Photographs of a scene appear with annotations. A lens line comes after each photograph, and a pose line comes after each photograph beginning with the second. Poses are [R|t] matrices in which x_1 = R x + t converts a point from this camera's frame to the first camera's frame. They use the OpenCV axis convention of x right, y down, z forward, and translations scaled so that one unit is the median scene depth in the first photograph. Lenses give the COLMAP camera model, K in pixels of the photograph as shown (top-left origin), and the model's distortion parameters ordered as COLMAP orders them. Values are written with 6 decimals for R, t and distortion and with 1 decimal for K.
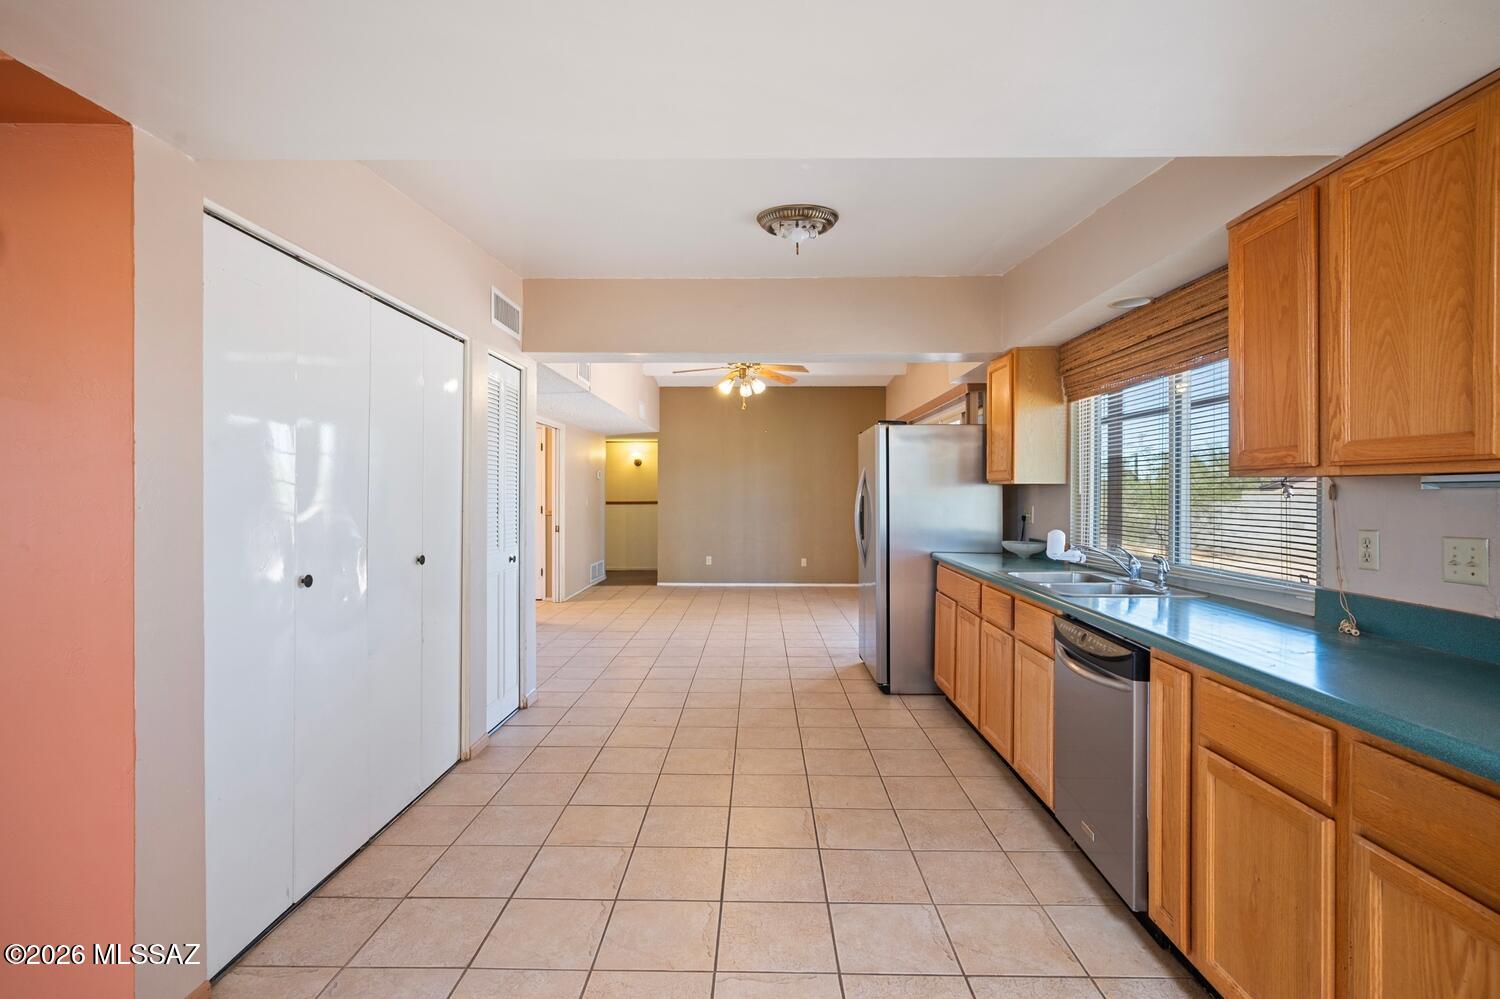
lens RADIAL K [[720.1, 0, 744.0], [0, 720.1, 493.5], [0, 0, 1]] dist [-0.007314, 0.006449]
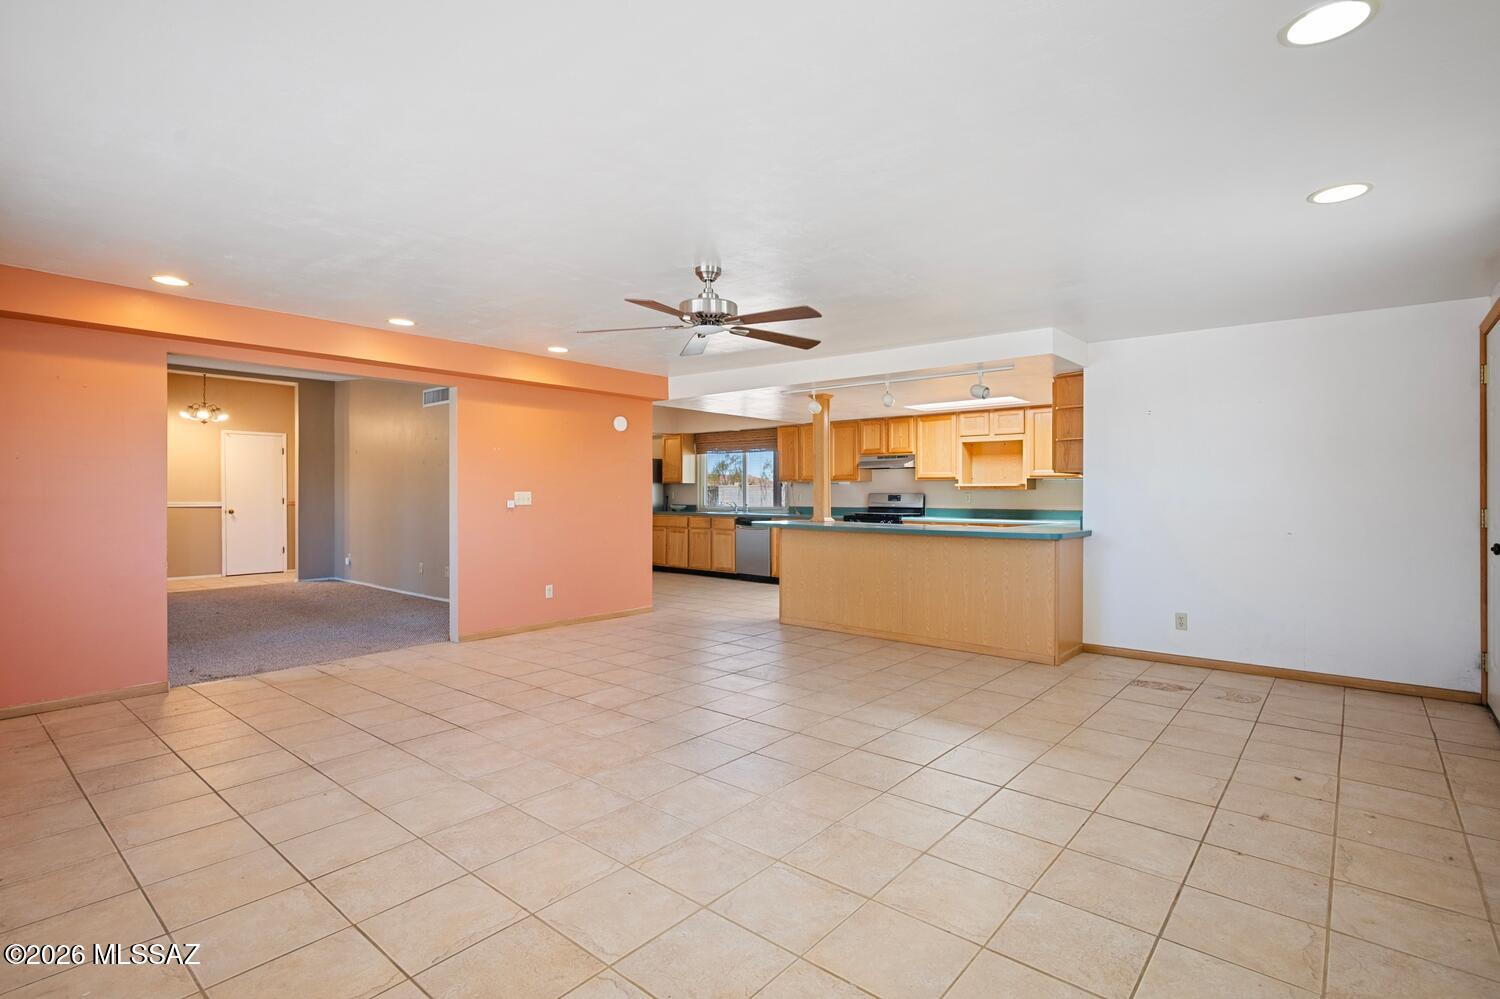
lens RADIAL K [[720.1, 0, 751.6], [0, 720.1, 500.6], [0, 0, 1]] dist [-0.007314, 0.006449]
pose [[0.626225, -0.011210, 0.779561, -1.601651], [0.005157, 0.999934, 0.010237, 0.026149], [-0.779625, -0.002390, 0.626242, -0.923172]]
